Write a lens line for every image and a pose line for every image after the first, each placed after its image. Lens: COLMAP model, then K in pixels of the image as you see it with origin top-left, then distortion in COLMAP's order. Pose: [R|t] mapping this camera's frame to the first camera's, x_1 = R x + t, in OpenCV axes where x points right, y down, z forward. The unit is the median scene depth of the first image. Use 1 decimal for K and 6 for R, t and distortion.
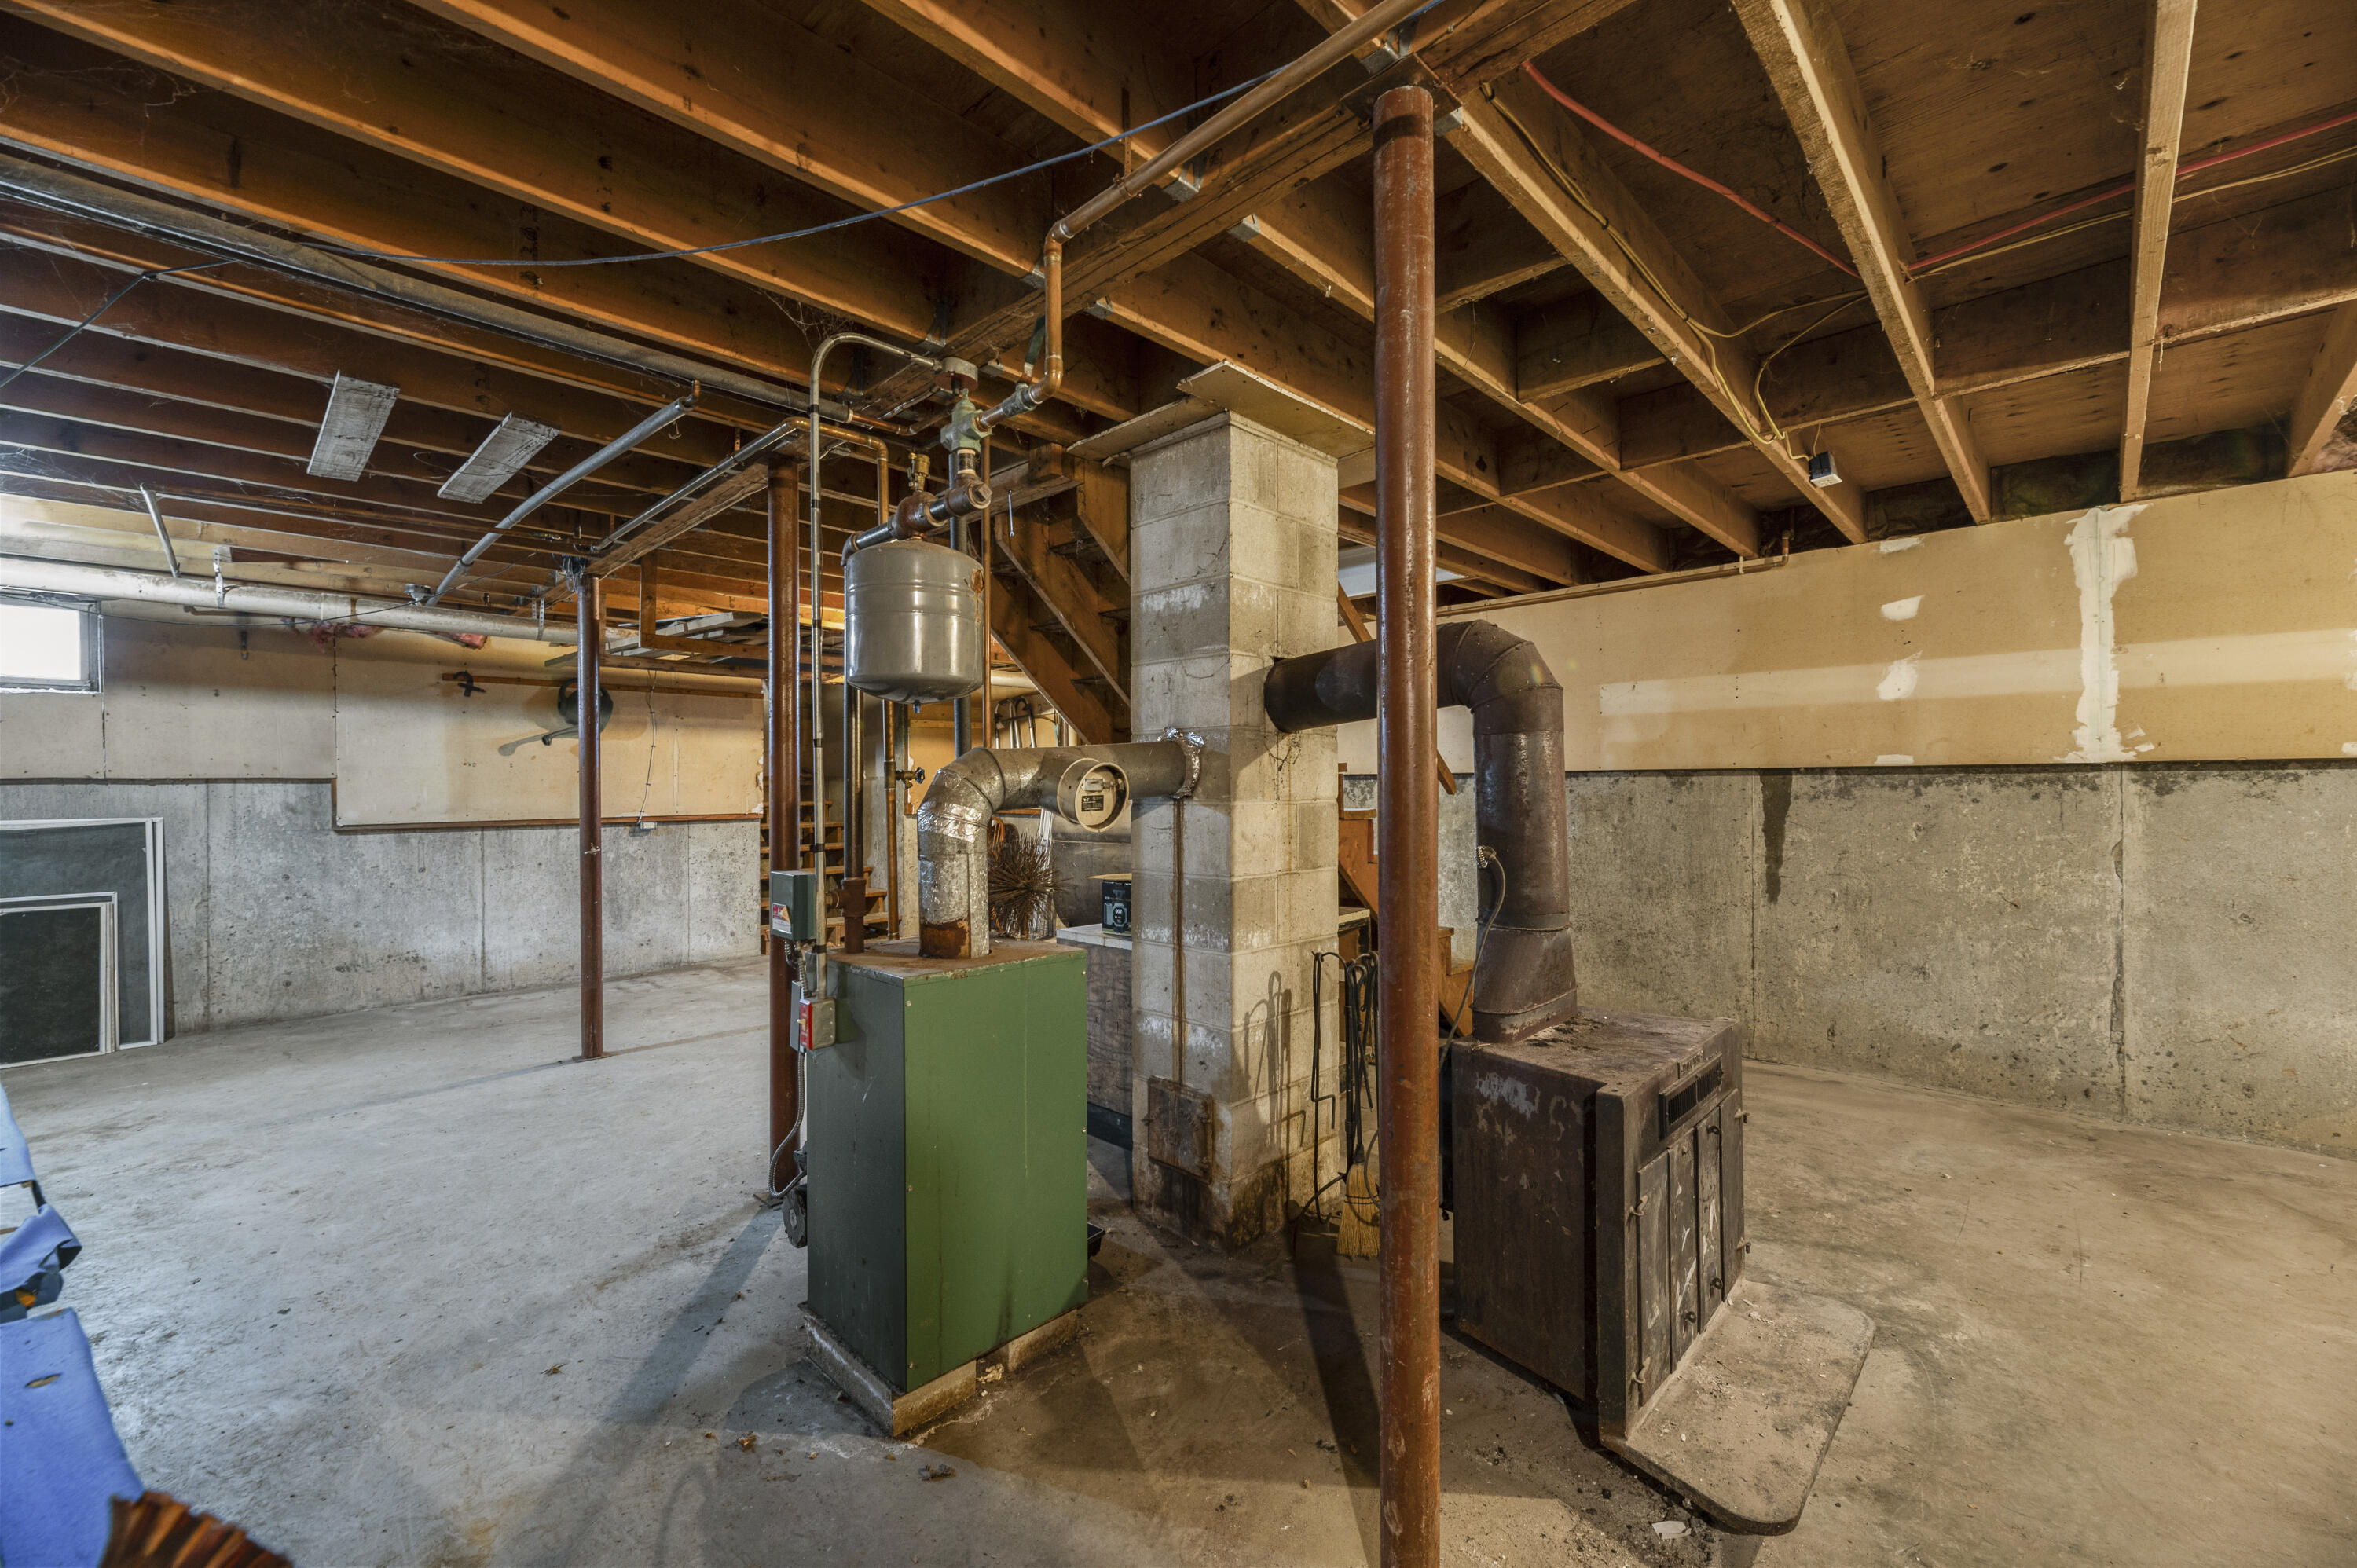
lens RADIAL K [[939.5, 0, 1184.6], [0, 939.5, 789.8], [0, 0, 1]] dist [0.000410, 0.000213]
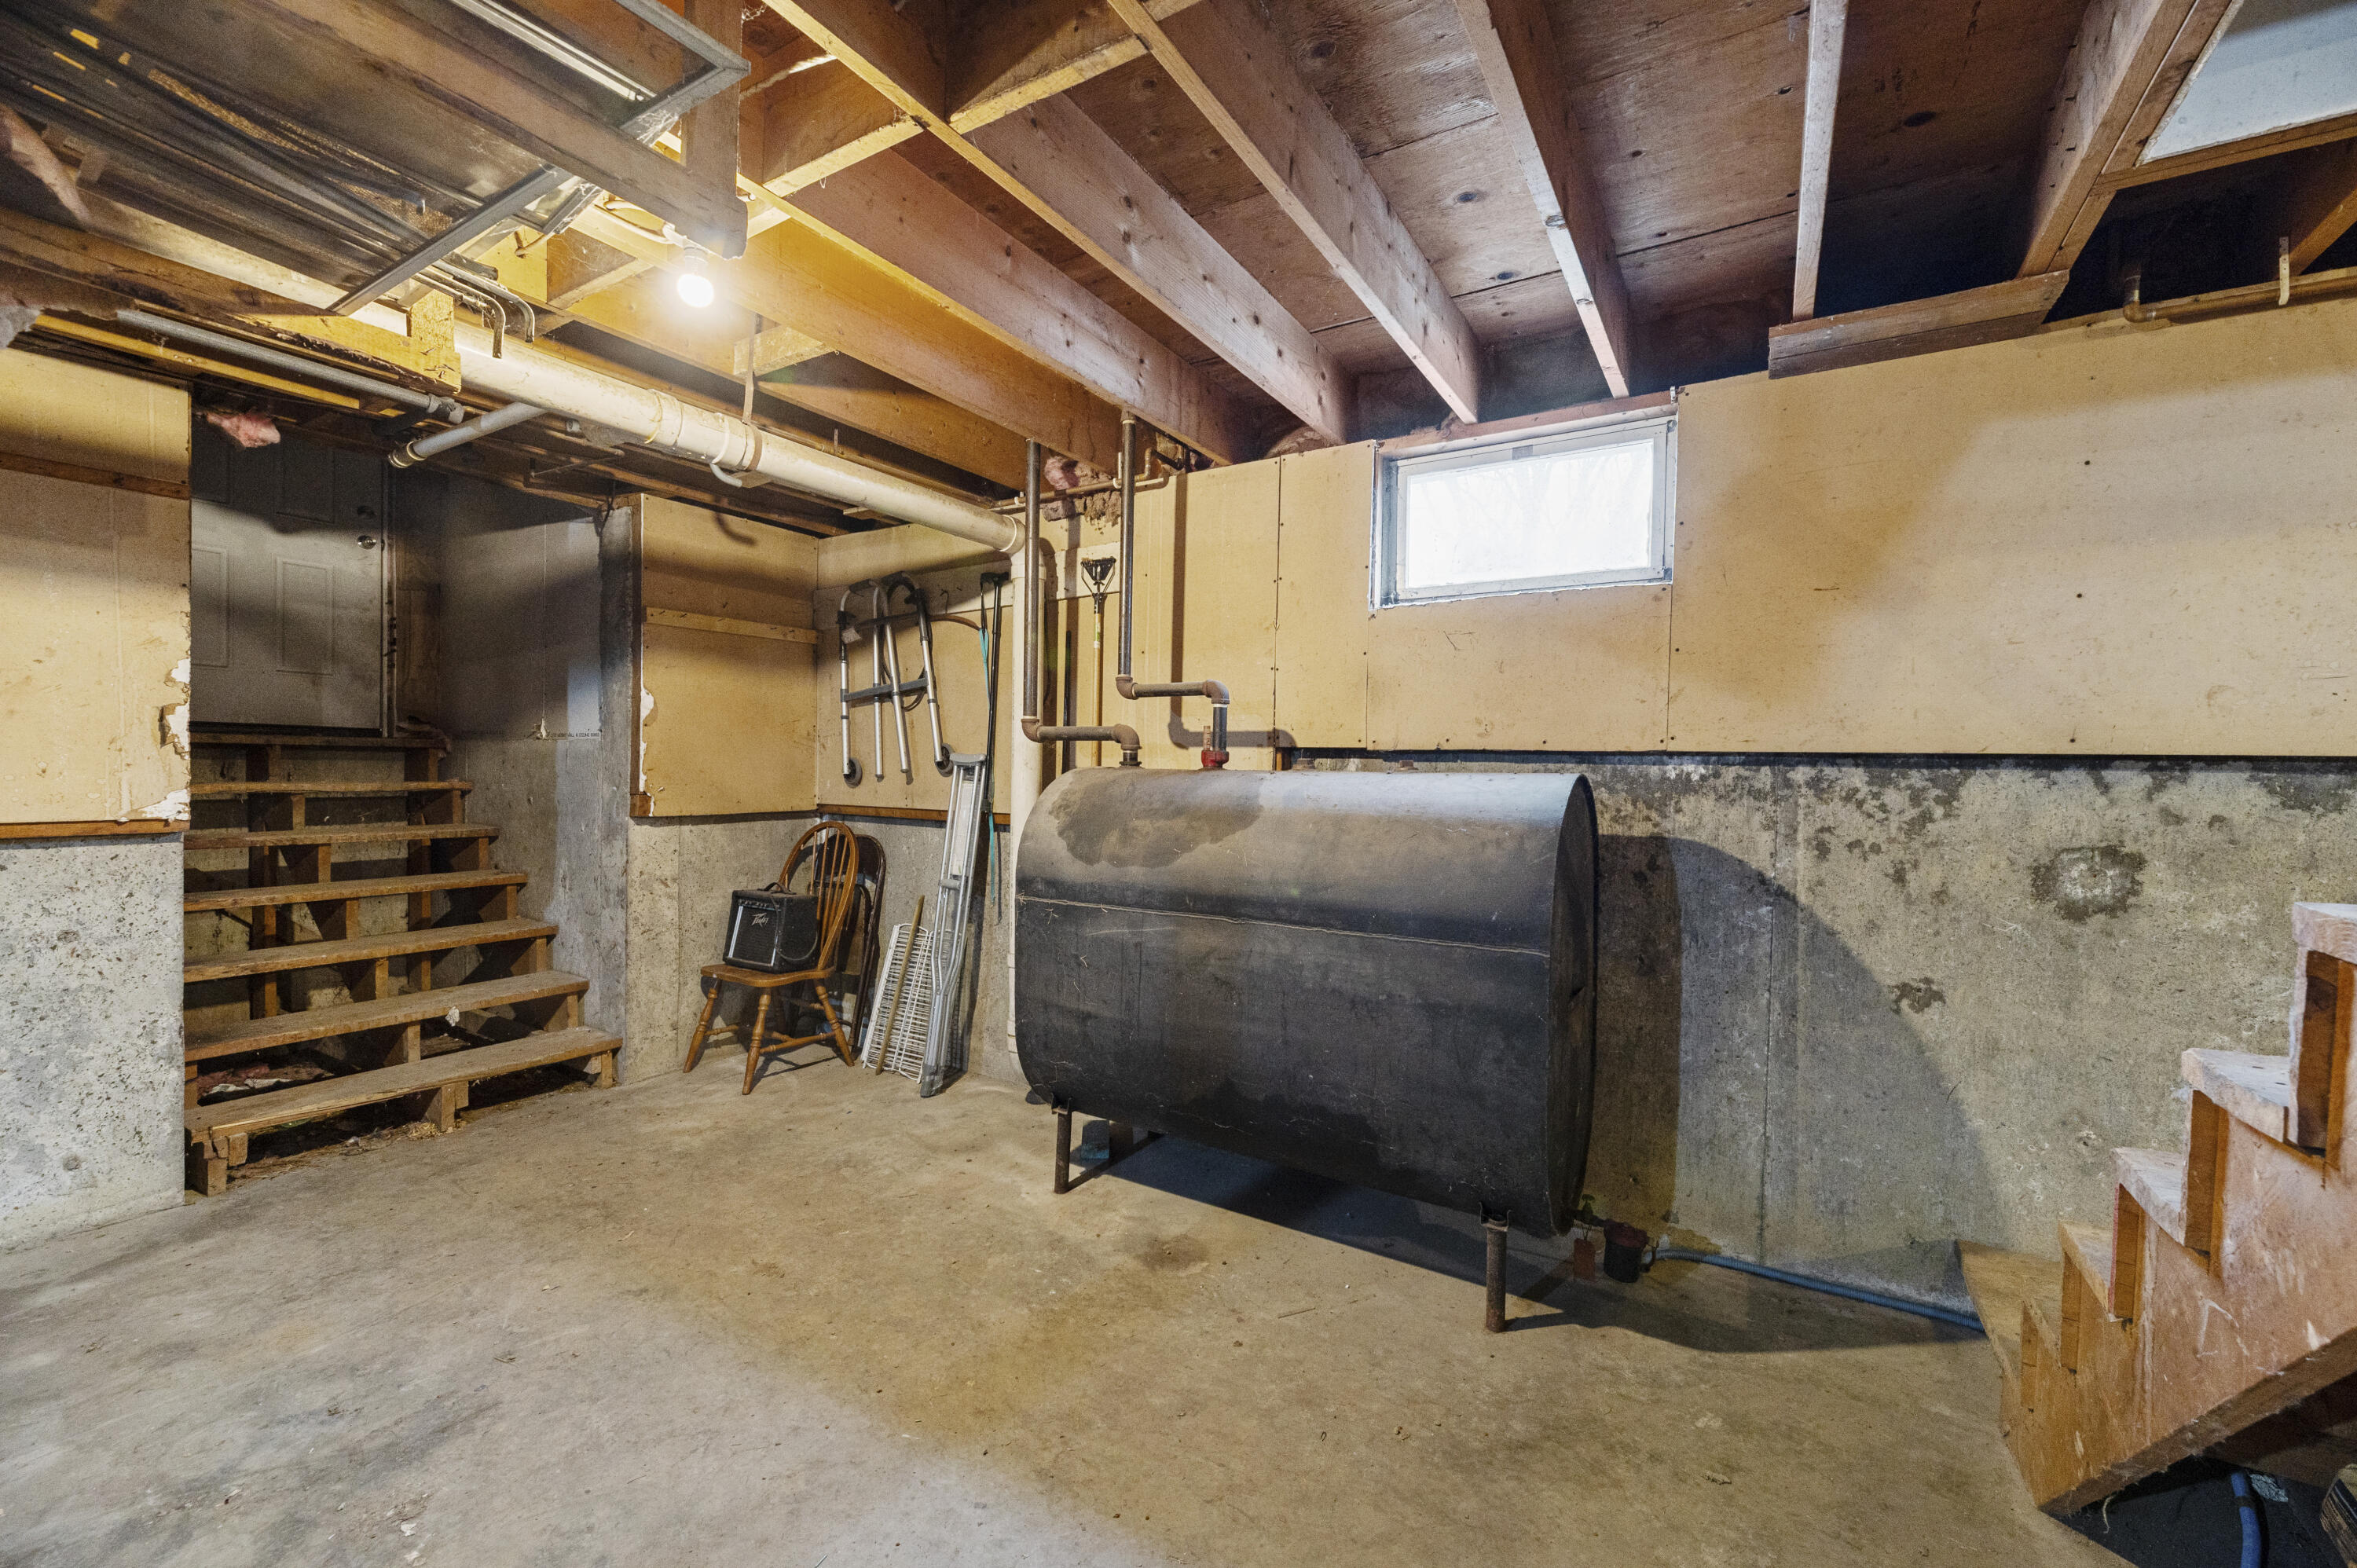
lens RADIAL K [[939.5, 0, 1184.6], [0, 939.5, 789.8], [0, 0, 1]] dist [0.000410, 0.000213]
pose [[0.975451, 0.018932, 0.219403, -0.205412], [-0.023215, 0.999587, 0.016960, -0.001428], [-0.218992, -0.021637, 0.975487, 0.751021]]
